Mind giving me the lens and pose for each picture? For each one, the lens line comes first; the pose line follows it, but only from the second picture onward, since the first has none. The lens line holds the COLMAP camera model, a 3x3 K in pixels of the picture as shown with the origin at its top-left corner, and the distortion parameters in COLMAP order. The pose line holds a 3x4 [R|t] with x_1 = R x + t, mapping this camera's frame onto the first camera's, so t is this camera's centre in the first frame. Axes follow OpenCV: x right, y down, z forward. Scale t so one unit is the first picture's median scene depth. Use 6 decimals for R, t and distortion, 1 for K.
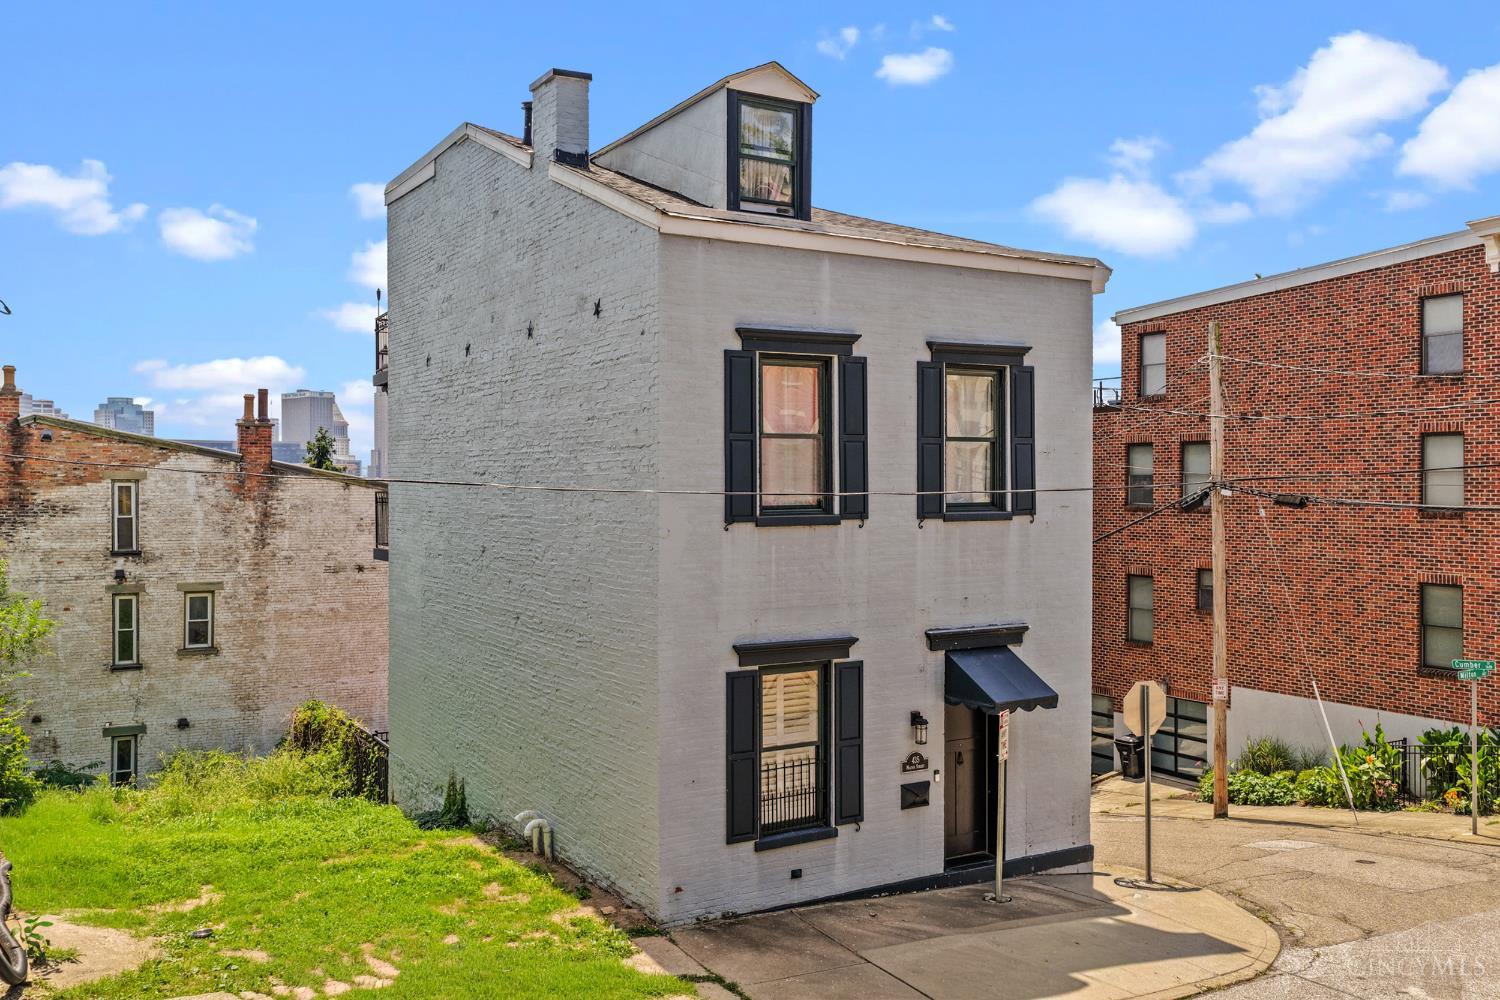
lens RADIAL K [[1127.1, 0, 750.0], [0, 1127.1, 500.0], [0, 0, 1]] dist [-0.023405, -0.000614]
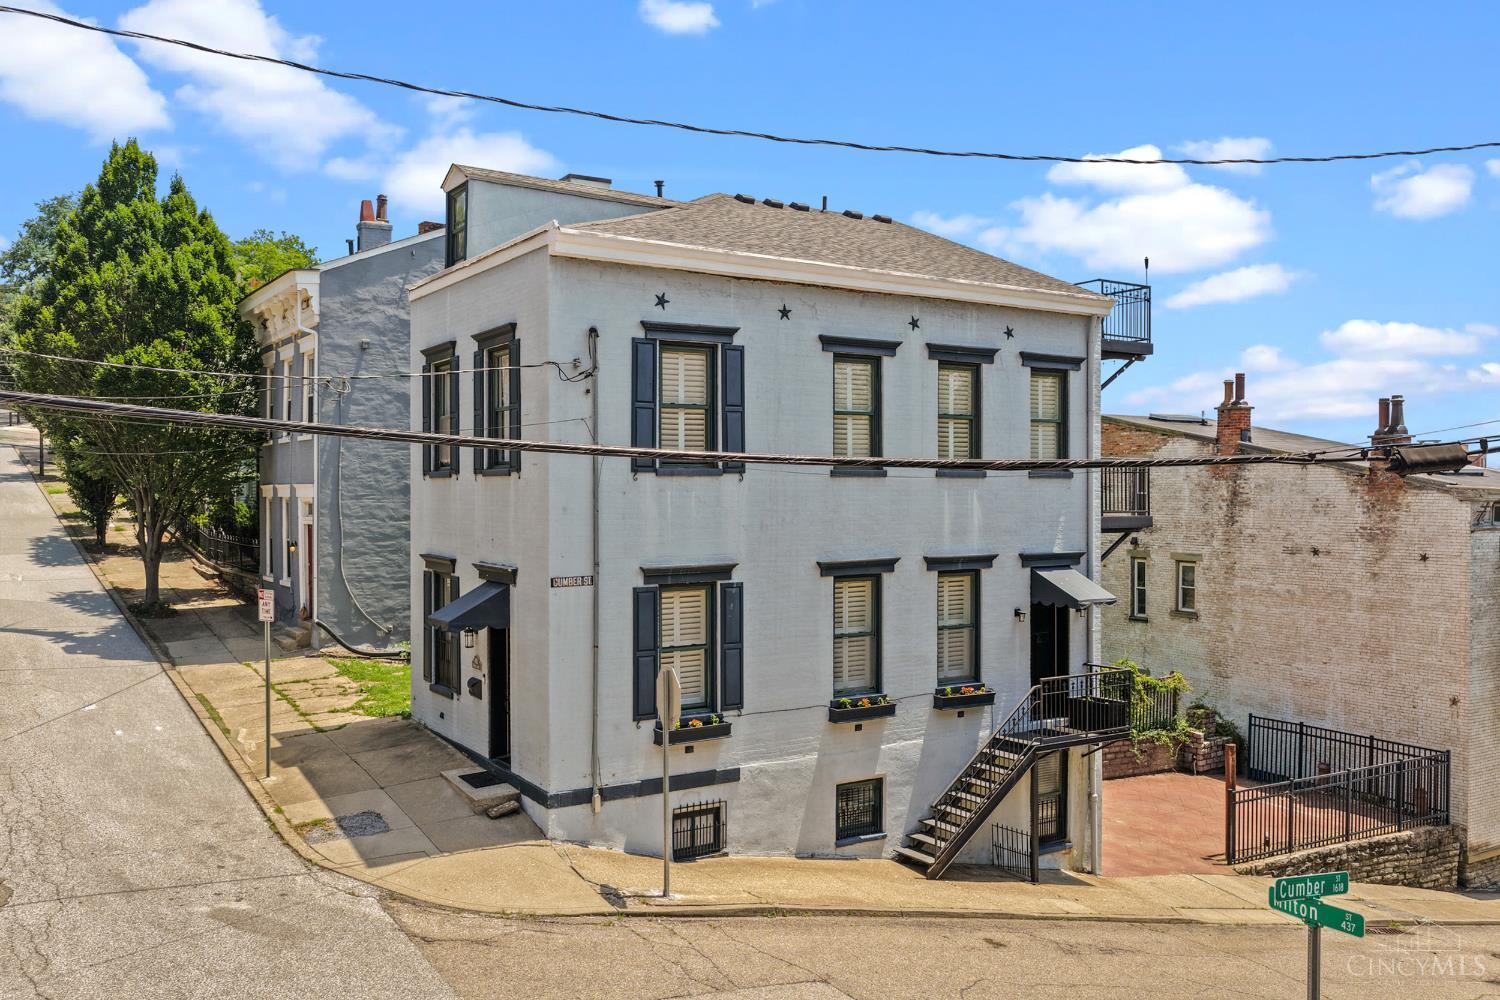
lens RADIAL K [[1217.8, 0, 750.0], [0, 1217.8, 500.0], [0, 0, 1]] dist [-0.024384, -0.000429]
pose [[0.080499, 0.011356, -0.996690, 0.674715], [-0.017655, 0.999794, 0.009965, 0.016194], [0.996598, 0.016795, 0.080683, 0.464489]]
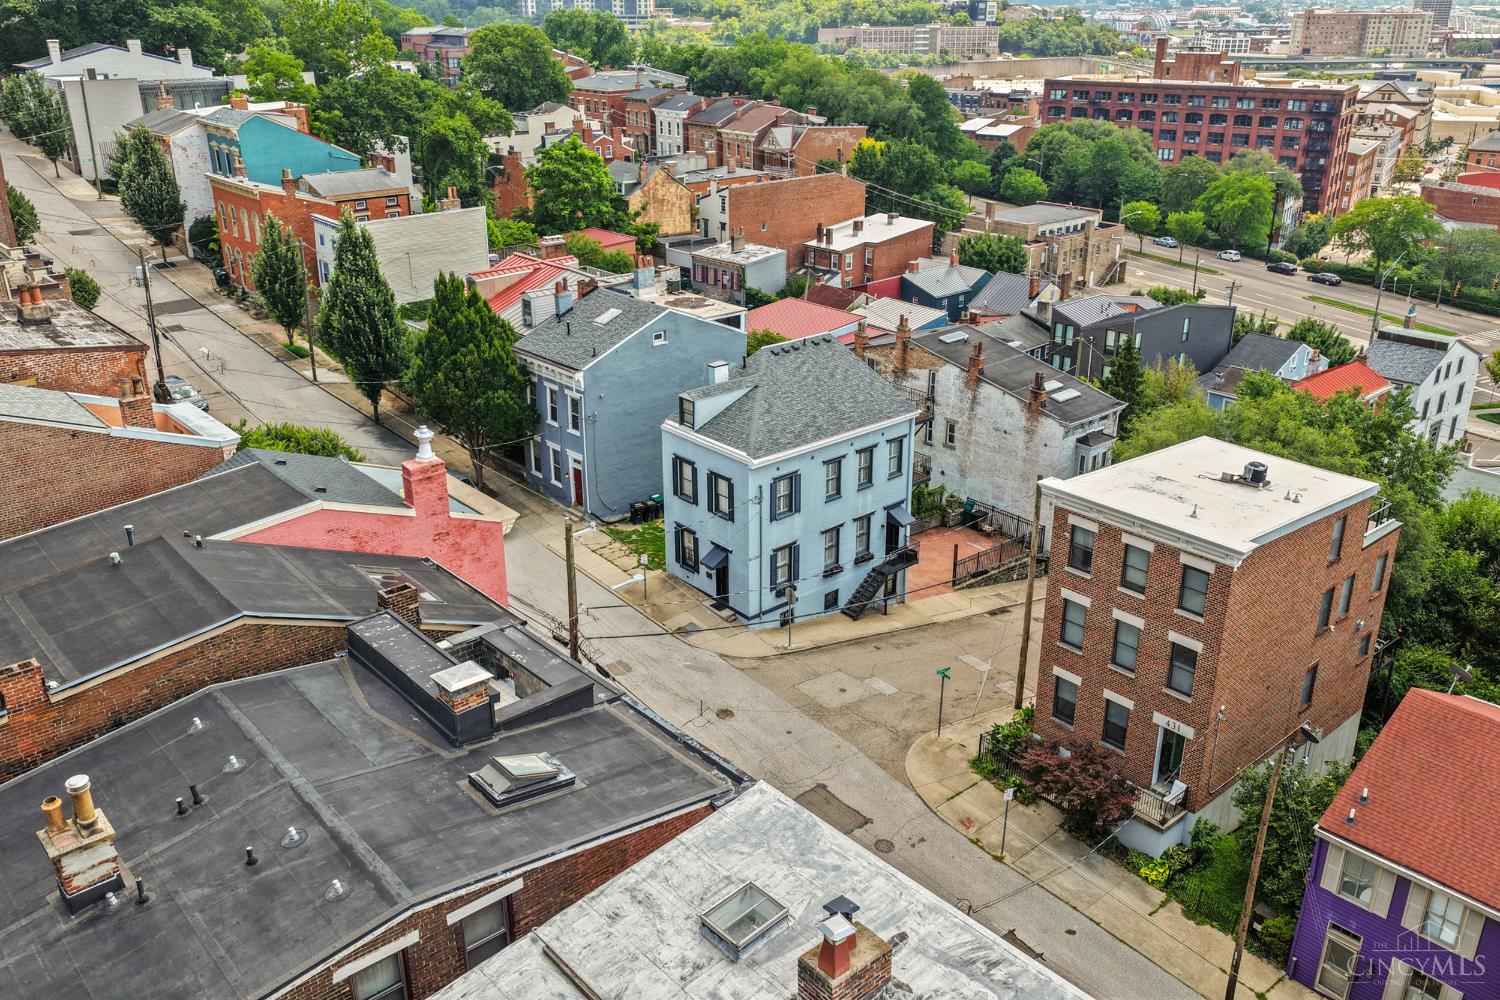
lens RADIAL K [[1217.8, 0, 750.0], [0, 1217.8, 500.0], [0, 0, 1]] dist [-0.024384, -0.000429]
pose [[0.230643, 0.376060, -0.897431, 1.749352], [-0.007763, 0.922980, 0.384770, -0.741234], [0.973007, -0.081777, 0.215798, 0.024963]]
